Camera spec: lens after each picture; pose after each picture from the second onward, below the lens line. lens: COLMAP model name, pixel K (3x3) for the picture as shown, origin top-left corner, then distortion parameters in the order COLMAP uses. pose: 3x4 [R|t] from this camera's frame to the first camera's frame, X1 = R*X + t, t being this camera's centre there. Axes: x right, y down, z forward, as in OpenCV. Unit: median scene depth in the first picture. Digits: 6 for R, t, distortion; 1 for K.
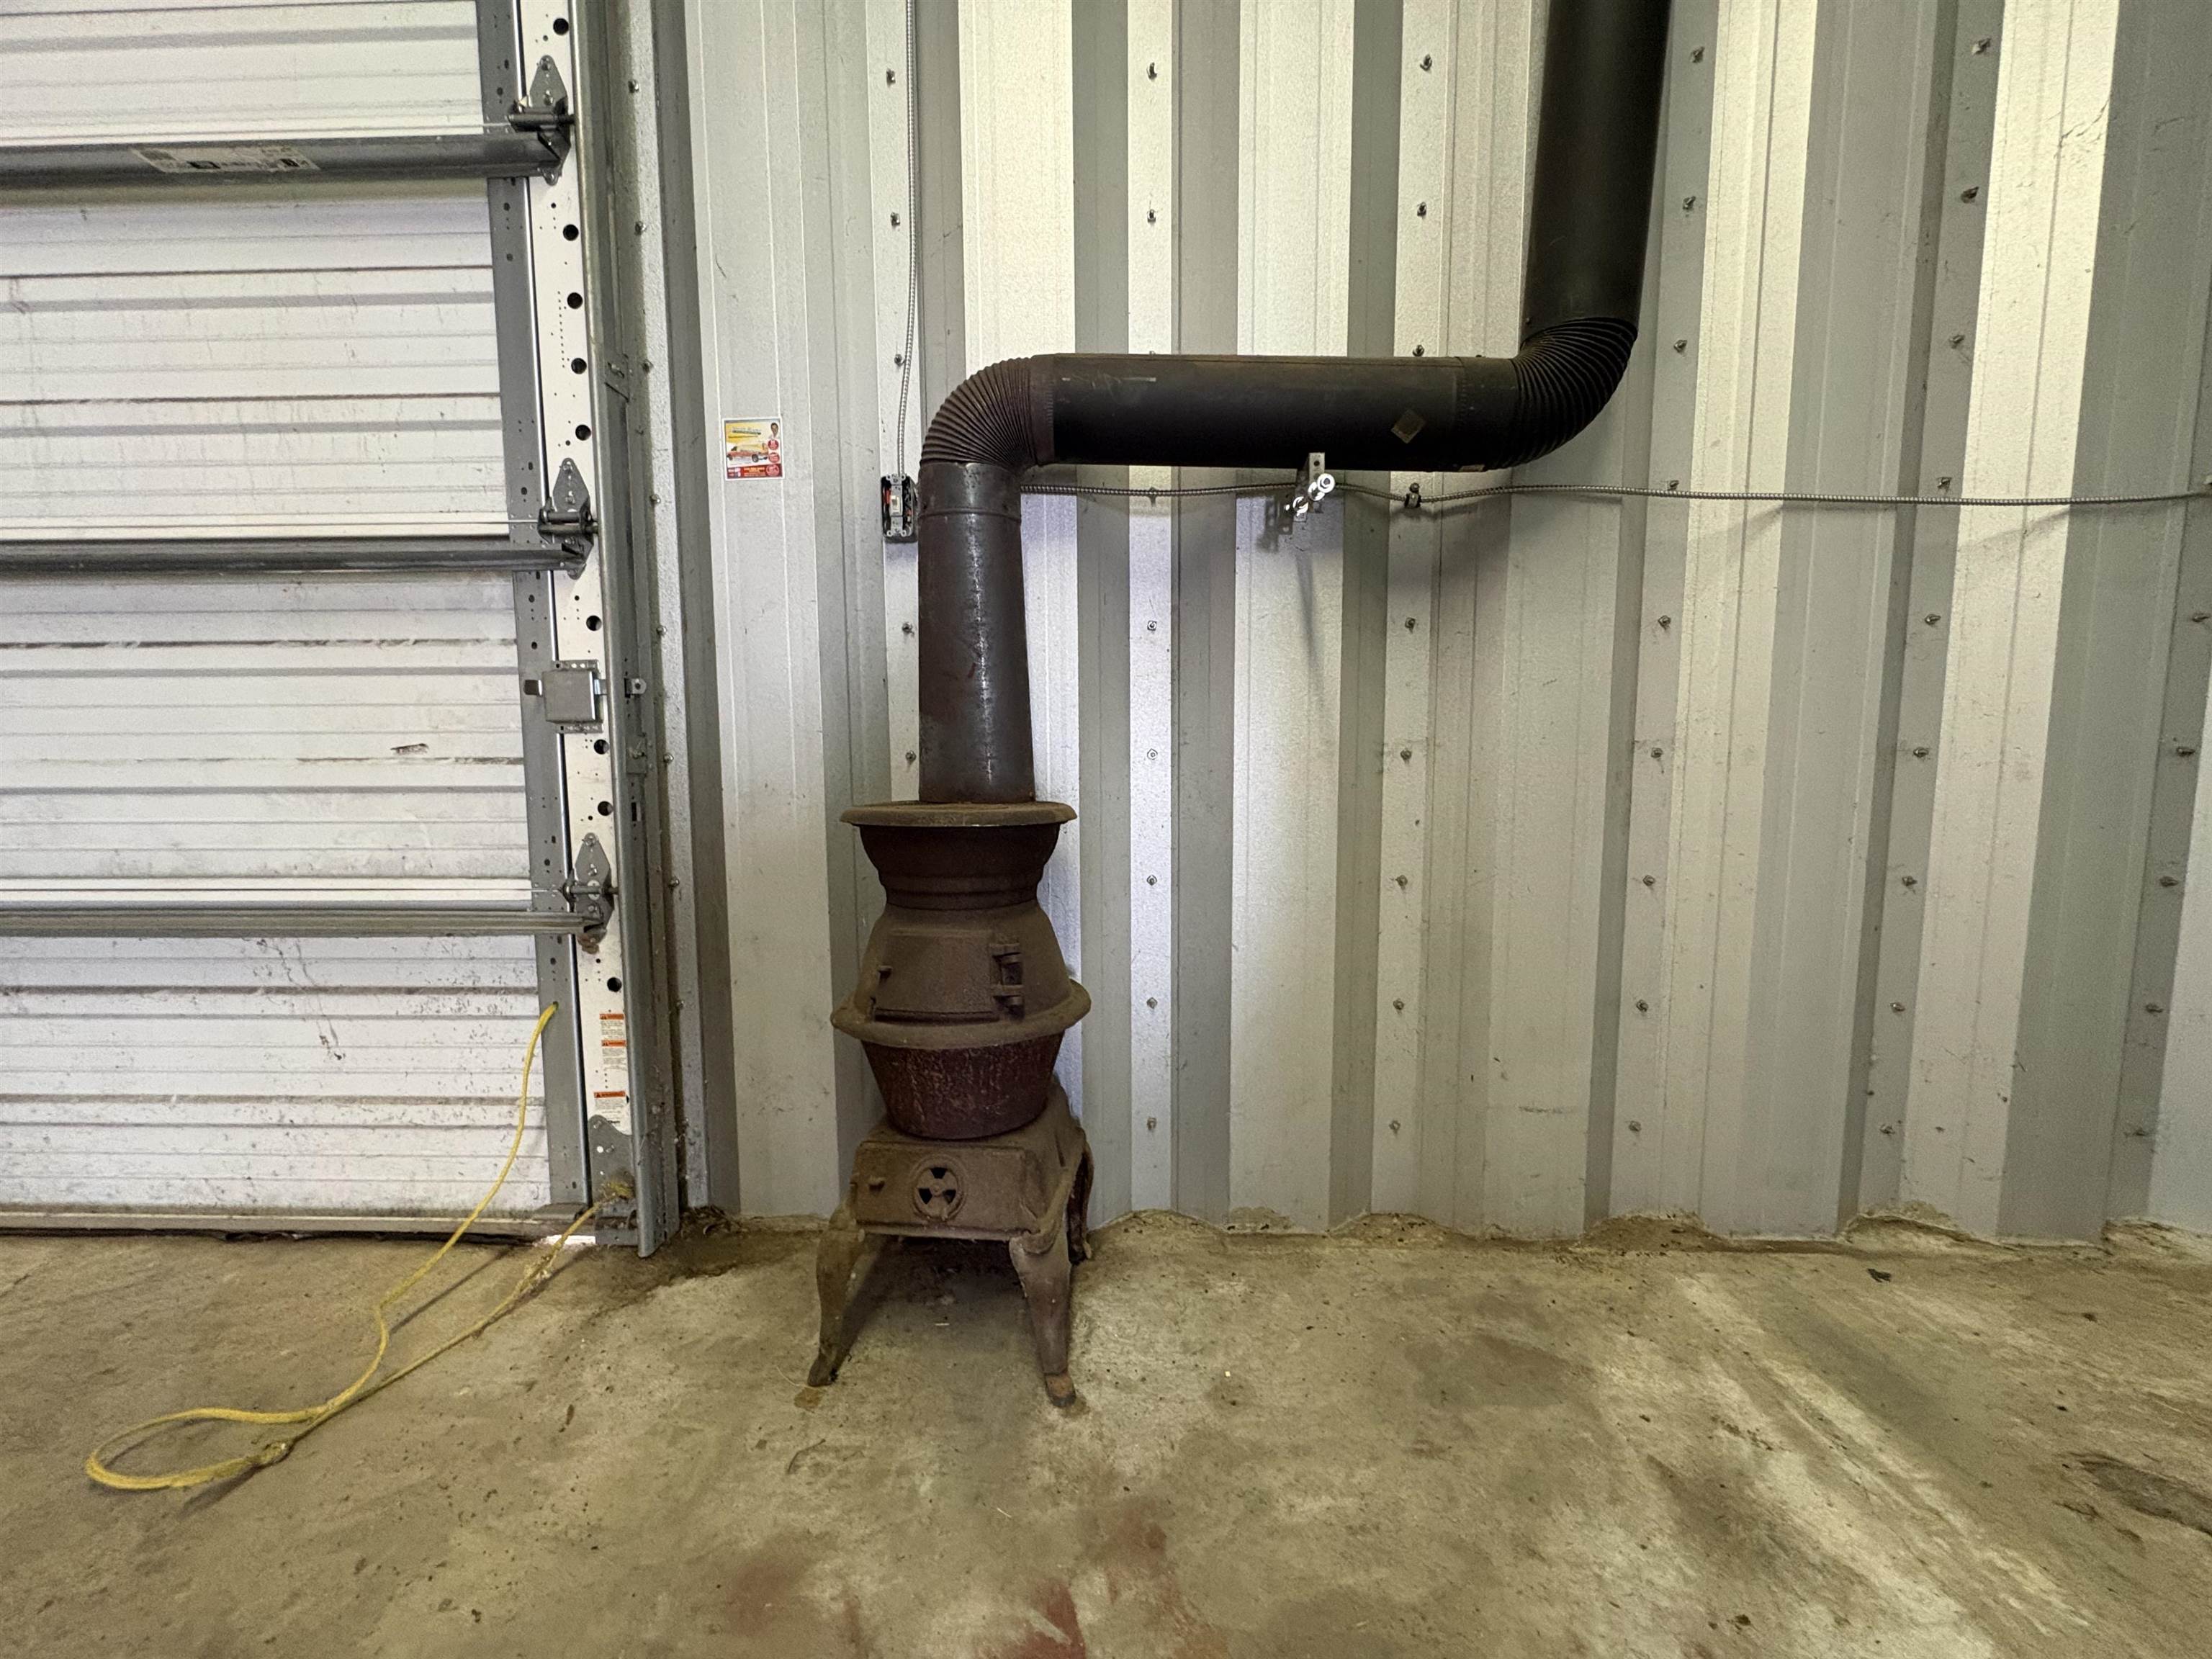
lens RADIAL K [[875.7, 0, 1101.1], [0, 875.7, 833.0], [0, 0, 1]] dist [0.002644, -0.000261]
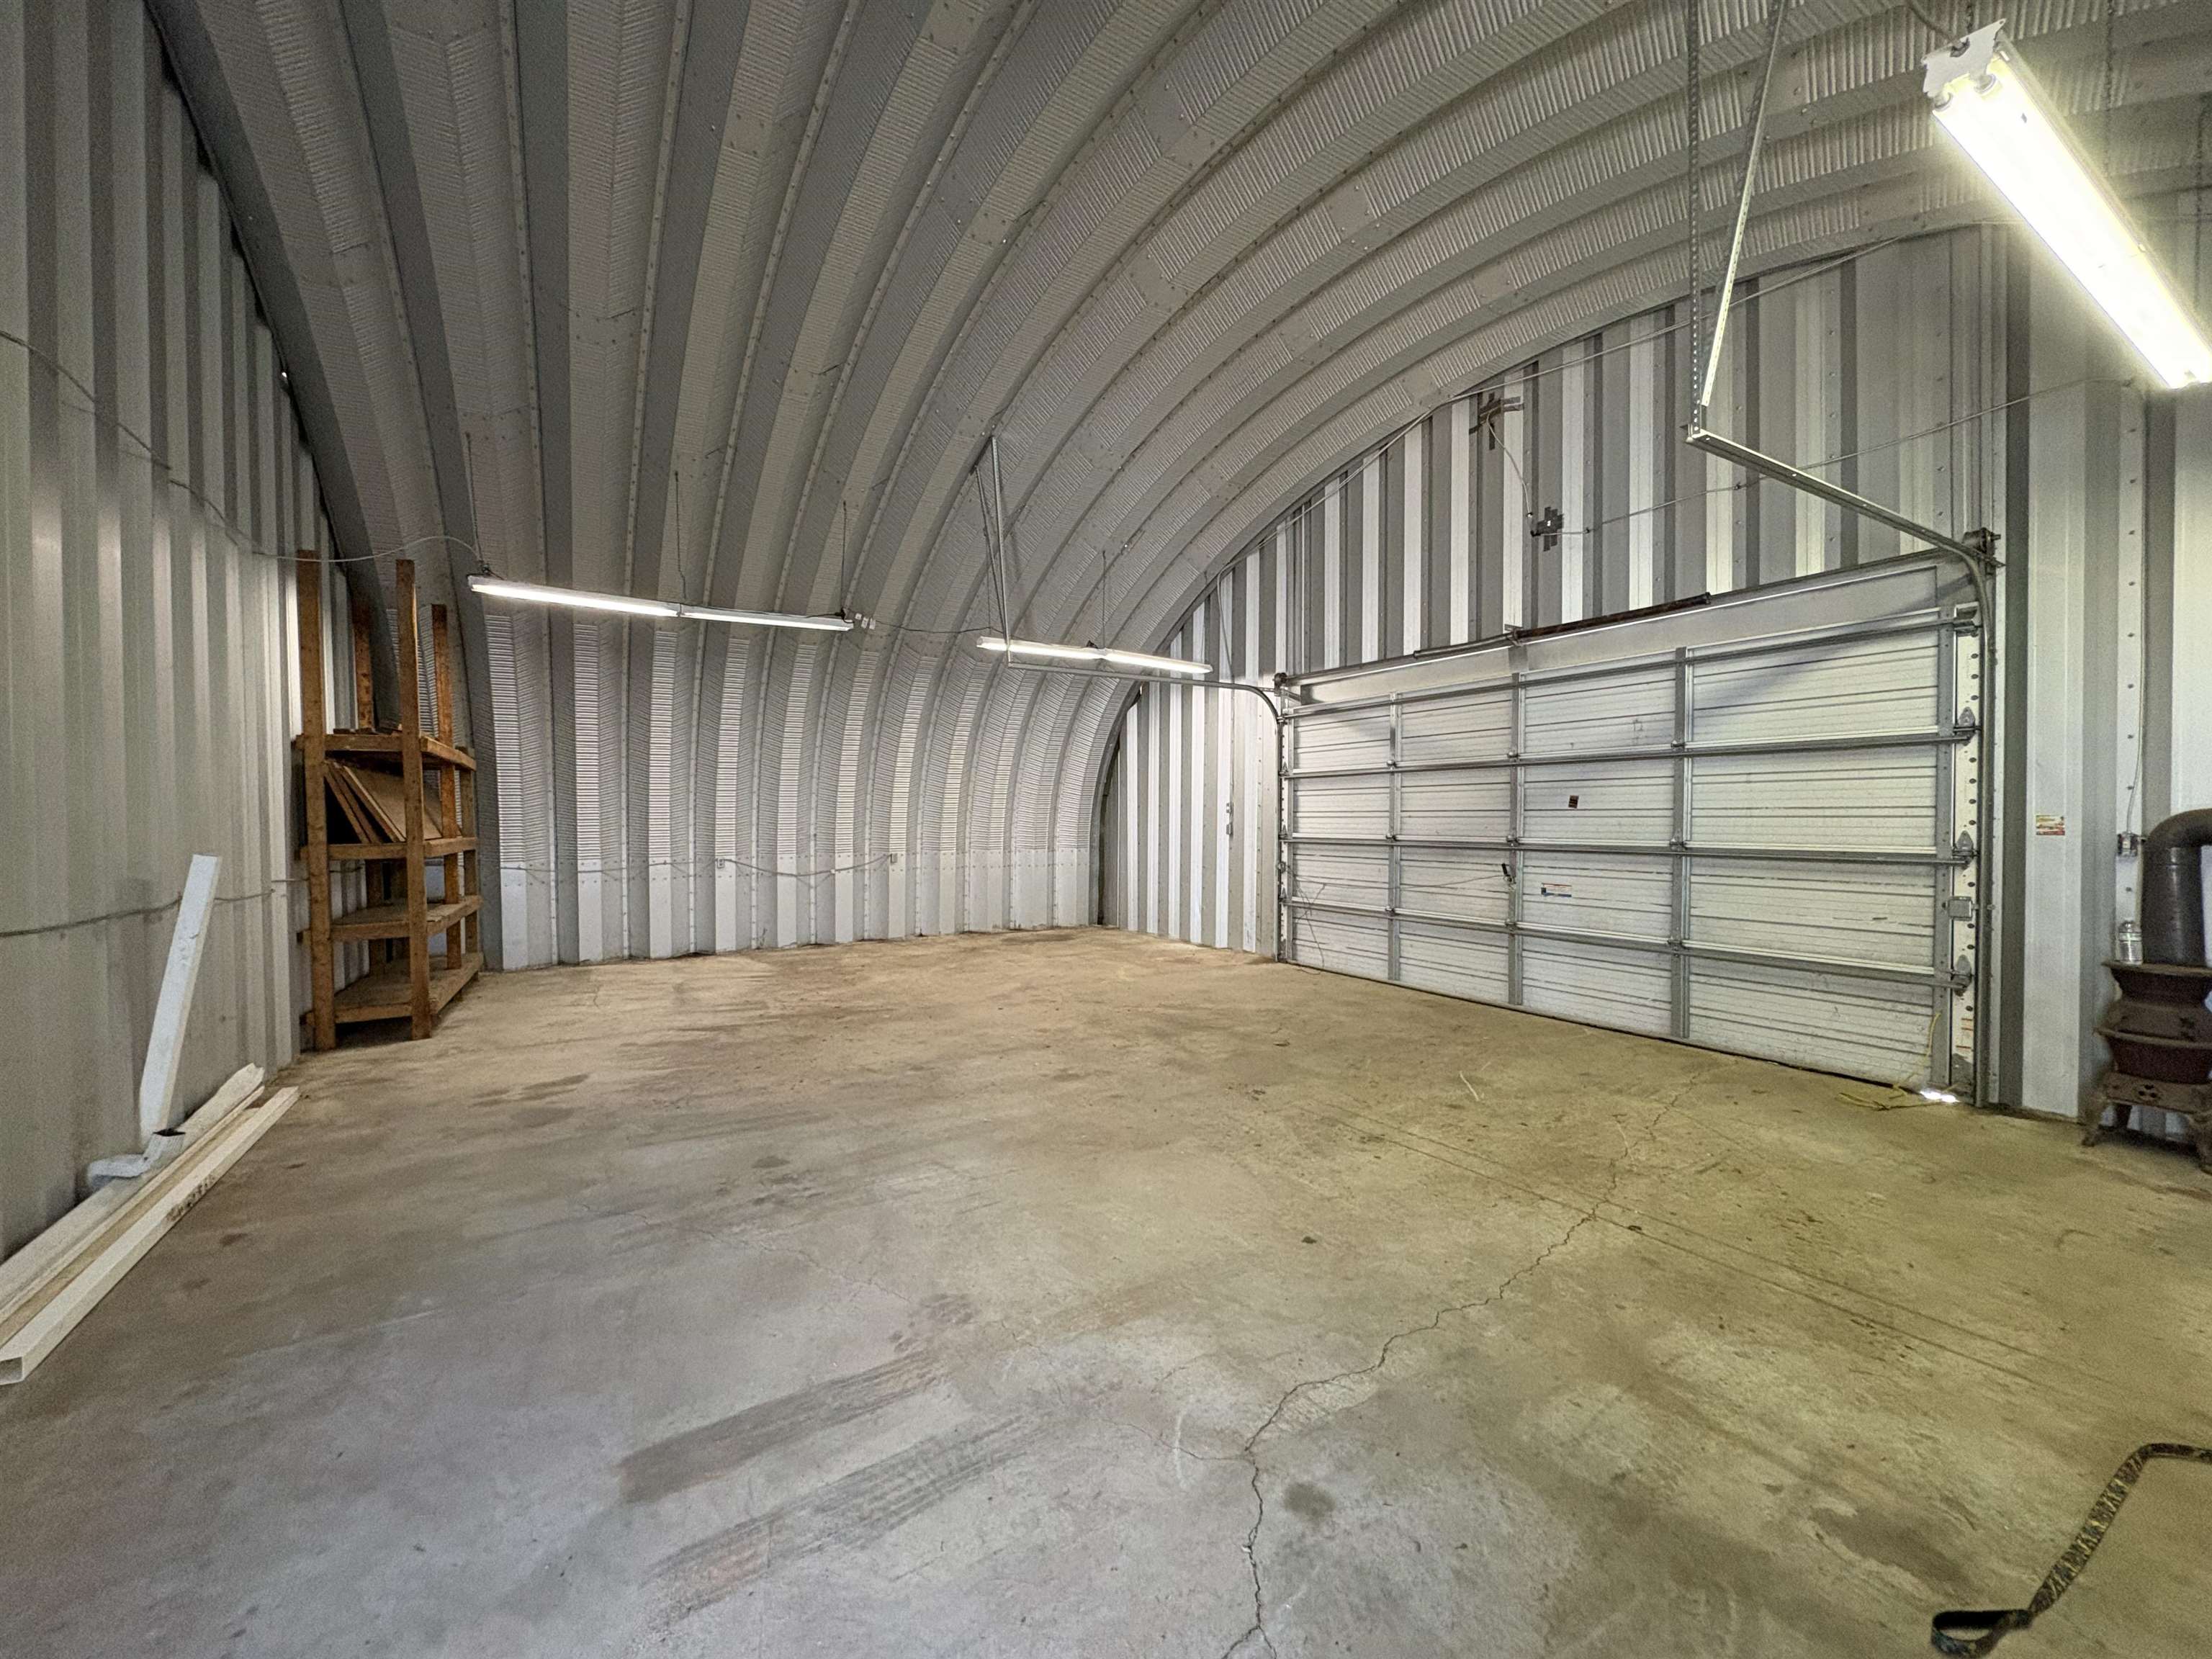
lens RADIAL K [[875.7, 0, 1104.8], [0, 875.7, 828.8], [0, 0, 1]] dist [0.002644, -0.000261]
pose [[0.535760, 0.014717, -0.844242, 0.349851], [-0.075718, 0.996657, -0.030677, -0.112732], [0.840968, 0.080360, 0.535084, -3.016919]]
